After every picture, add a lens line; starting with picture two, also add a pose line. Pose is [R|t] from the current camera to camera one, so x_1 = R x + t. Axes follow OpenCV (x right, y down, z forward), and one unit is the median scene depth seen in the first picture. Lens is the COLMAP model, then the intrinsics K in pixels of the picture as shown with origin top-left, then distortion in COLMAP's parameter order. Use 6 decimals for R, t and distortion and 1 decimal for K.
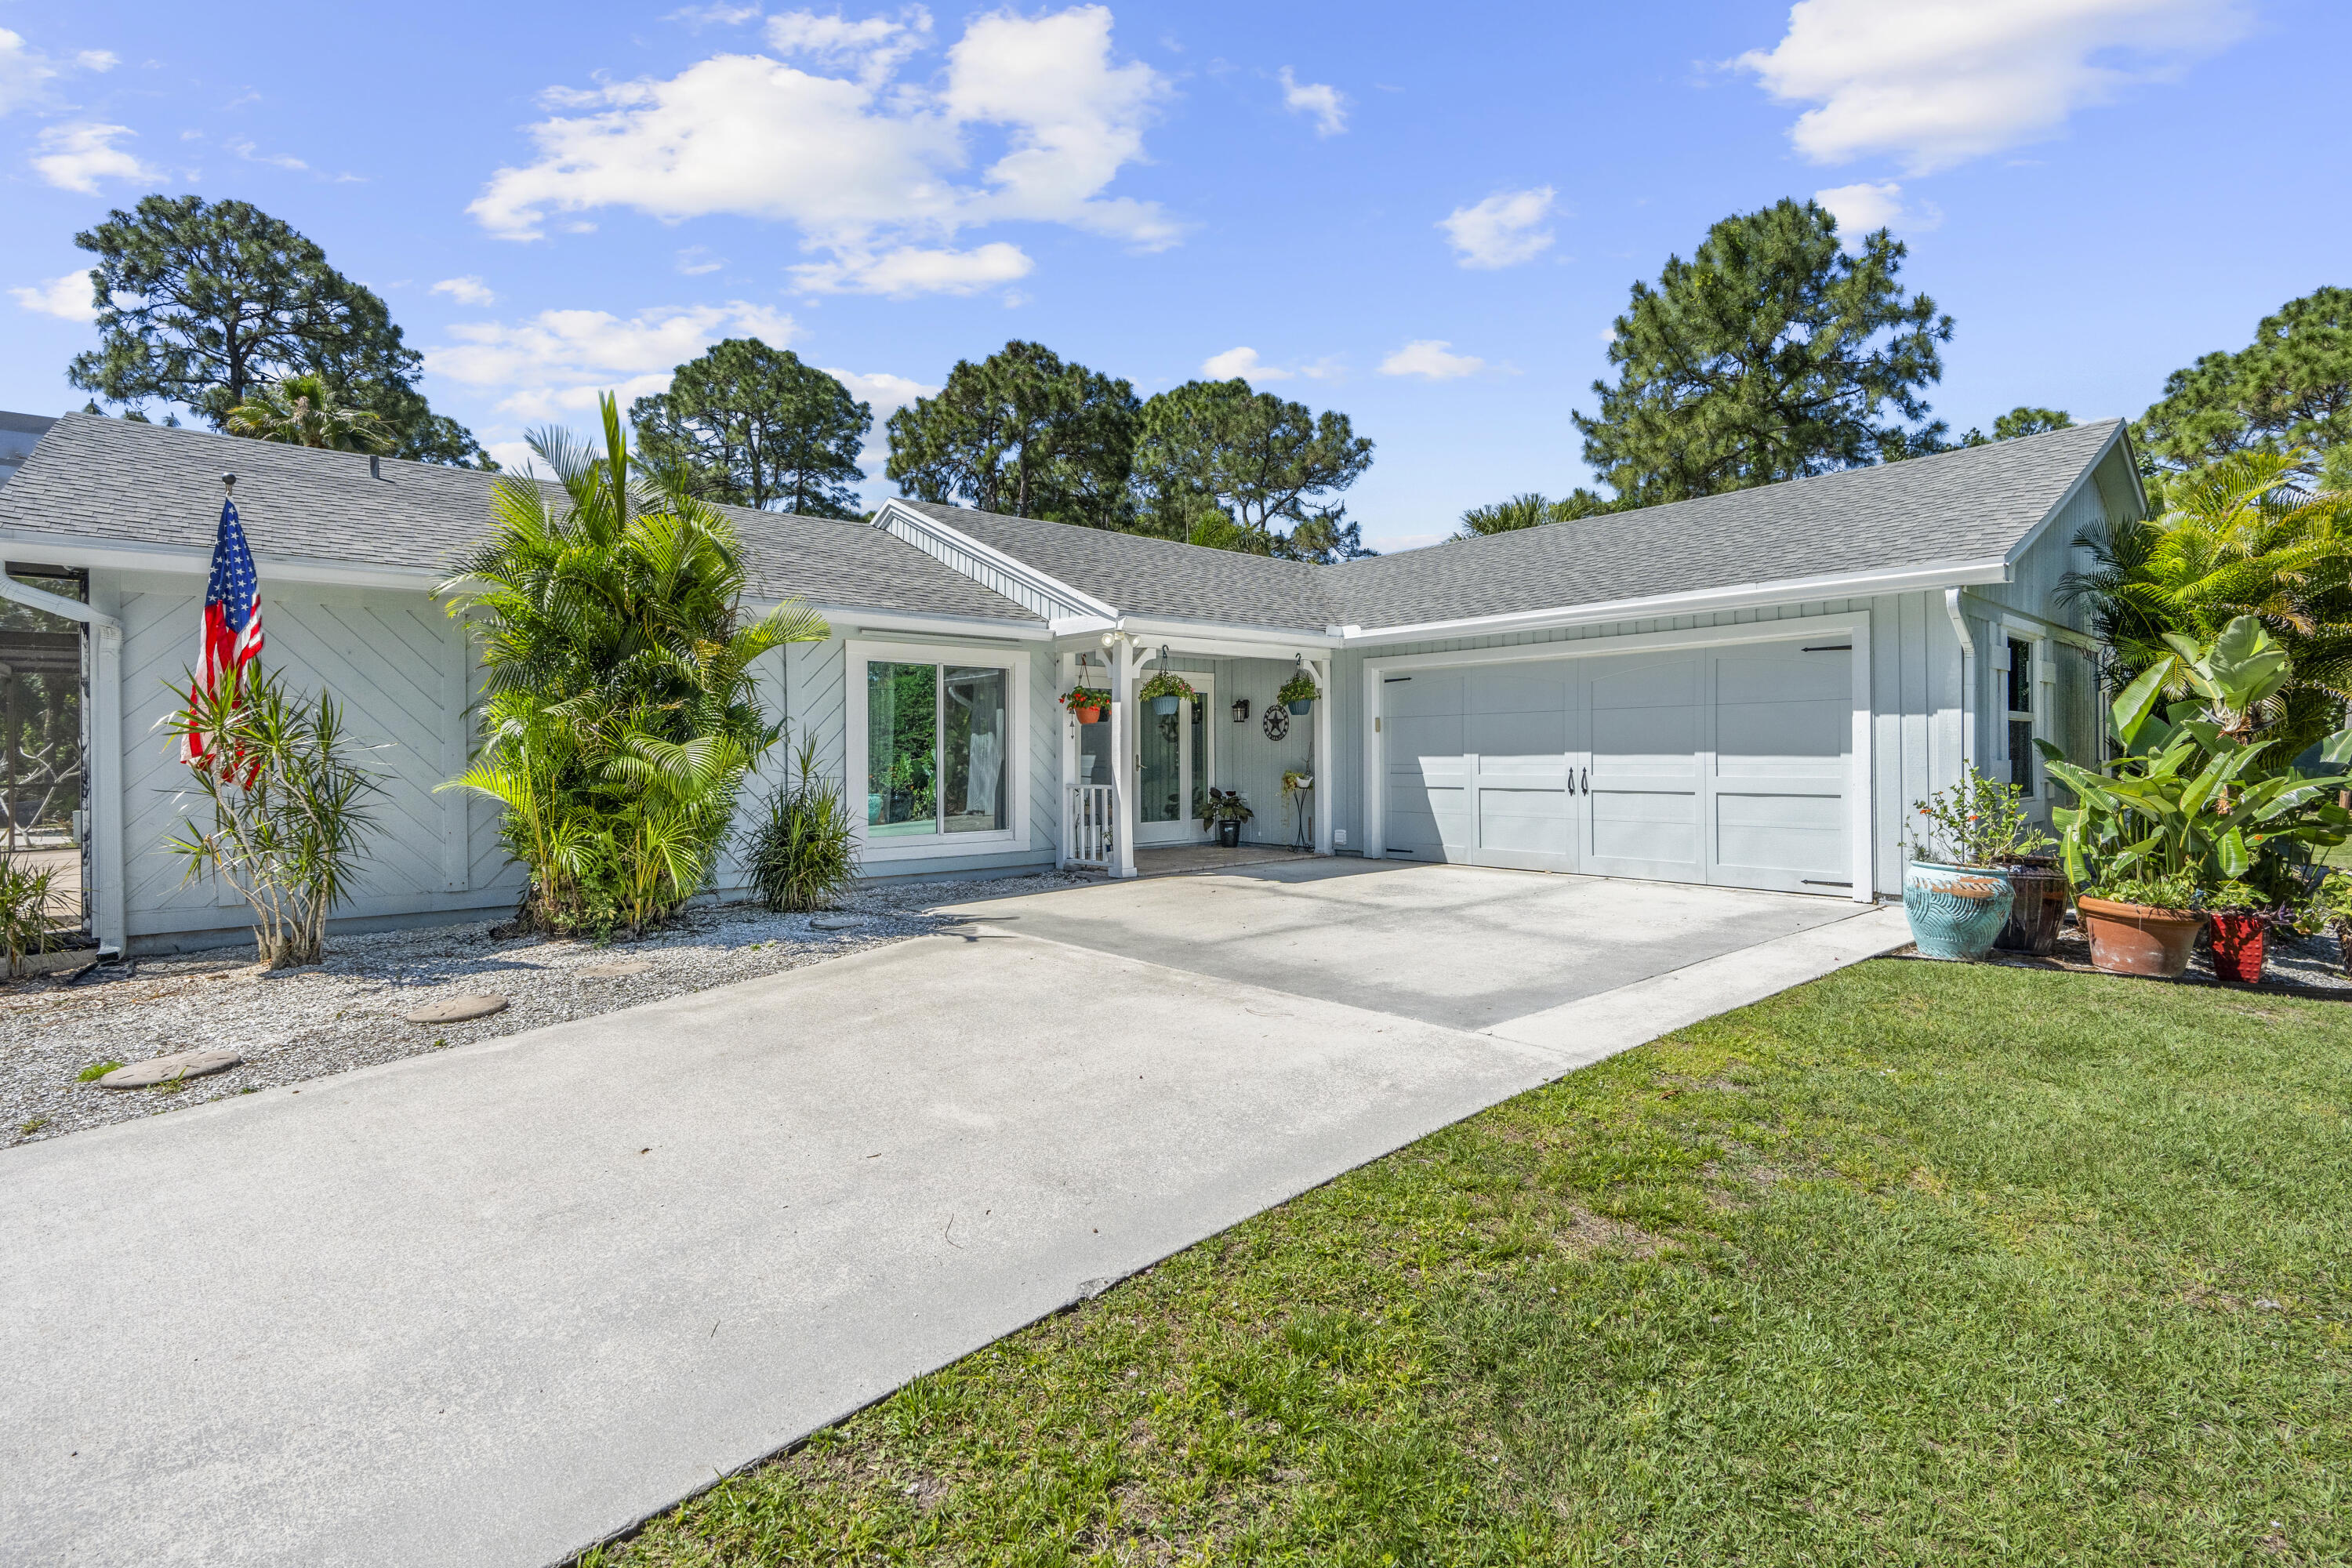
lens RADIAL K [[1091.9, 0, 1177.1], [0, 1091.9, 767.1], [0, 0, 1]] dist [0.002078, 0.000861]
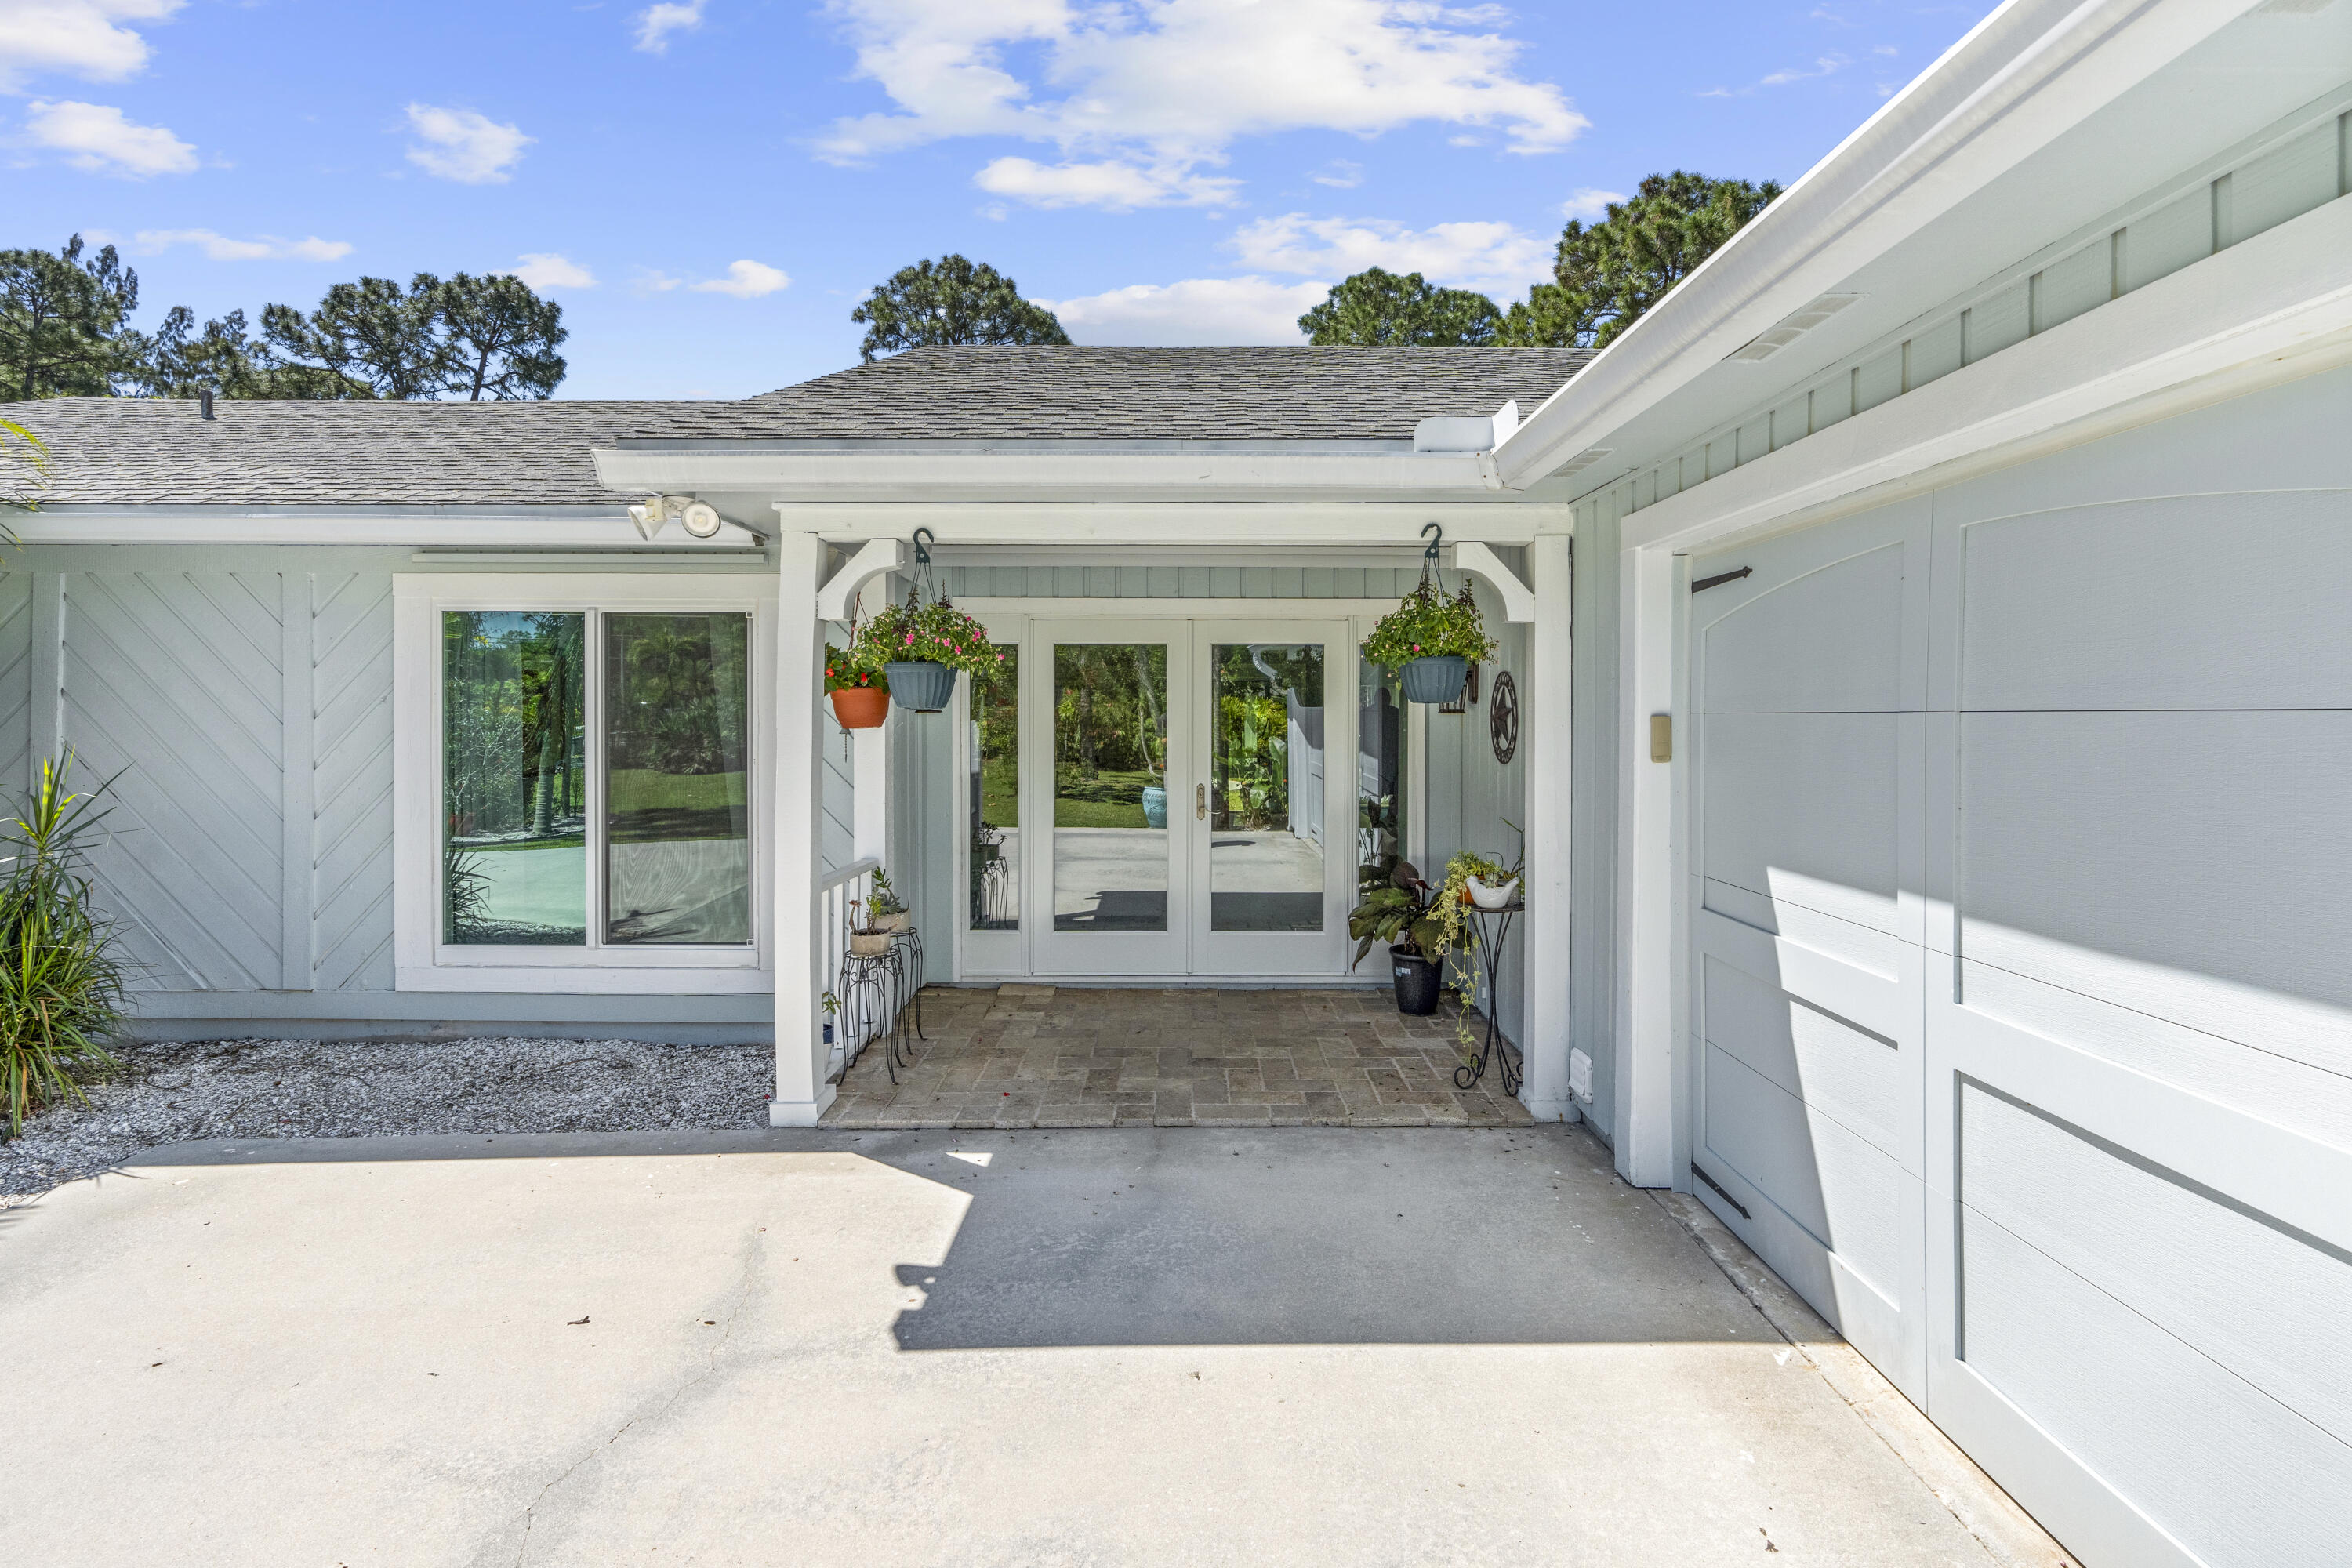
lens RADIAL K [[1091.9, 0, 1174.0], [0, 1091.9, 714.7], [0, 0, 1]] dist [0.002078, 0.000861]
pose [[0.765826, 0.008241, -0.642995, 0.270660], [-0.014127, 0.999892, -0.004011, -0.041583], [0.642893, 0.012155, 0.765860, 0.682775]]
